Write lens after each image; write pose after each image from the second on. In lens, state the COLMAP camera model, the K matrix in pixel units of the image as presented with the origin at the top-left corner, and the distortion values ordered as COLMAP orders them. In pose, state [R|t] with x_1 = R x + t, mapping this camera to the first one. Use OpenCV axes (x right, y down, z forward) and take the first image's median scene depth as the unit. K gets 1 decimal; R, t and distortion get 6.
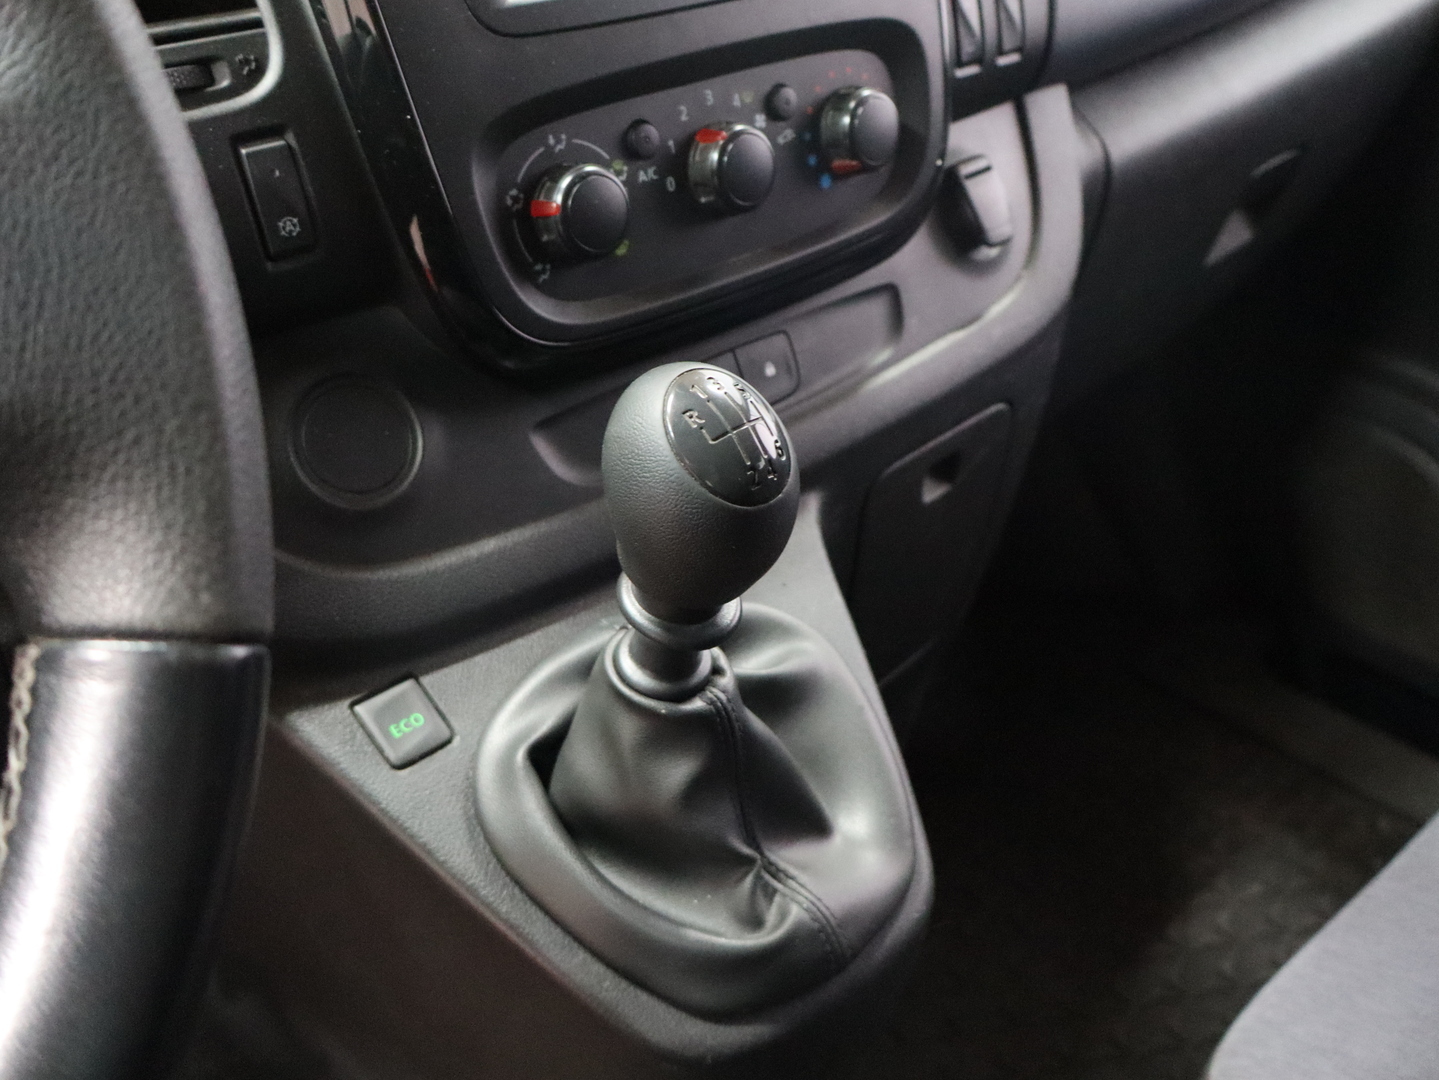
lens RADIAL K [[1343.9, 0, 719.5], [0, 1343.9, 540.0], [0, 0, 1]] dist [-0.015061, 0.003450]
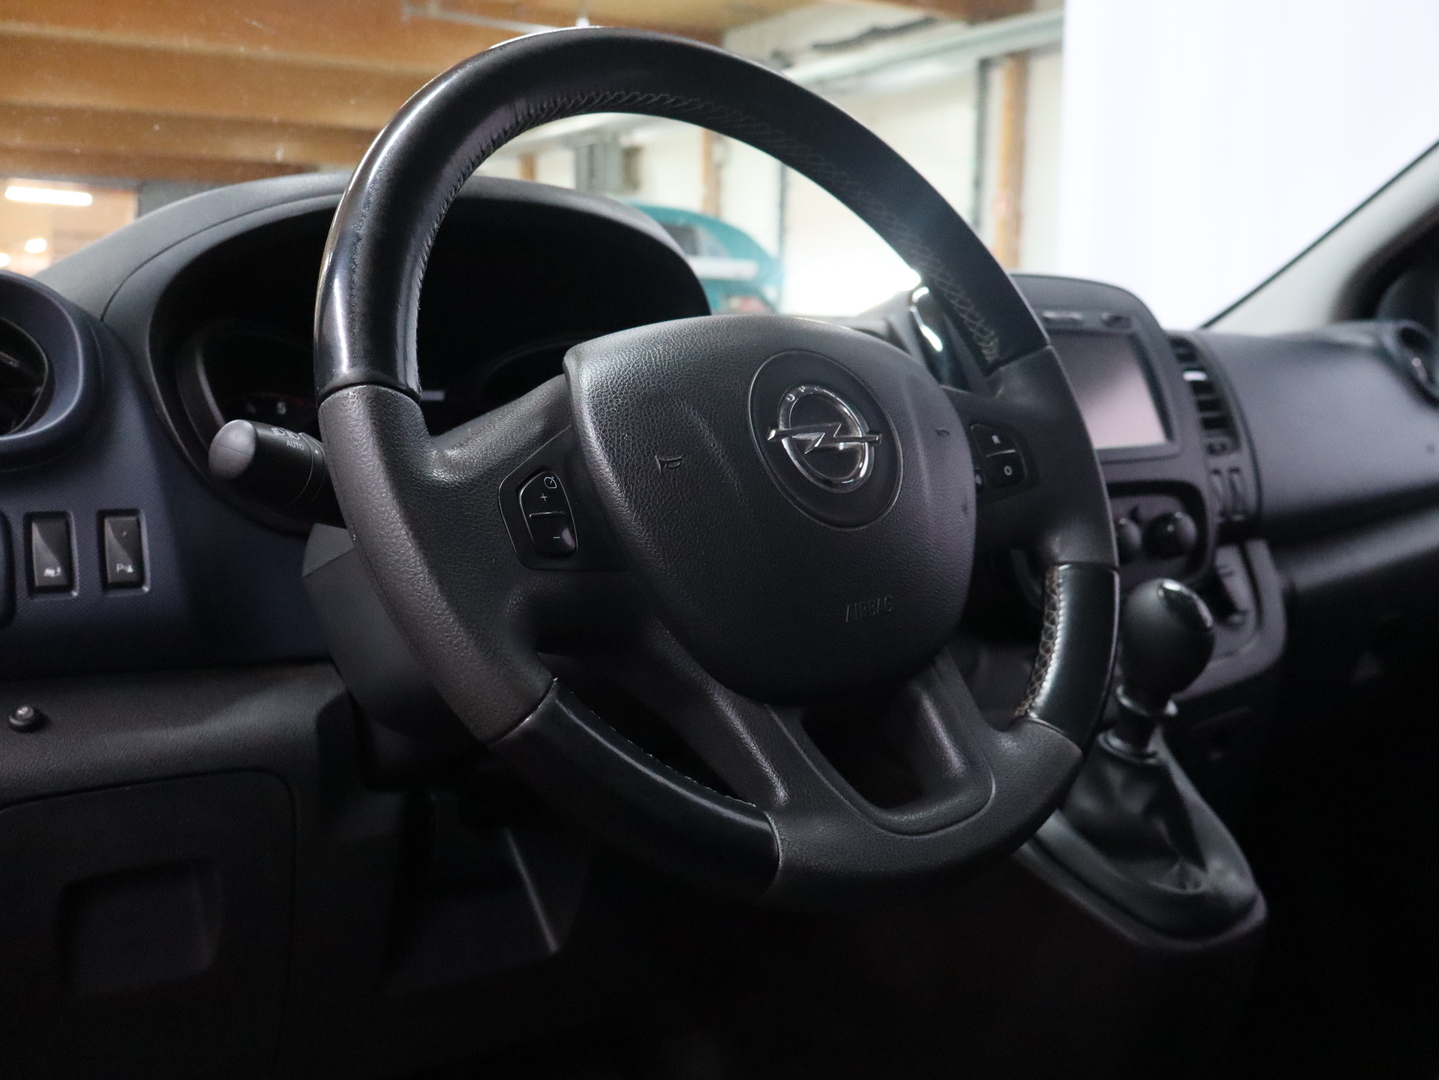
lens RADIAL K [[1343.9, 0, 719.5], [0, 1343.9, 540.0], [0, 0, 1]] dist [-0.015061, 0.003450]
pose [[0.996730, 0.047173, -0.065598, -0.441697], [-0.070197, 0.907593, -0.413940, 0.566743], [0.040009, 0.417191, 0.907938, -0.793366]]
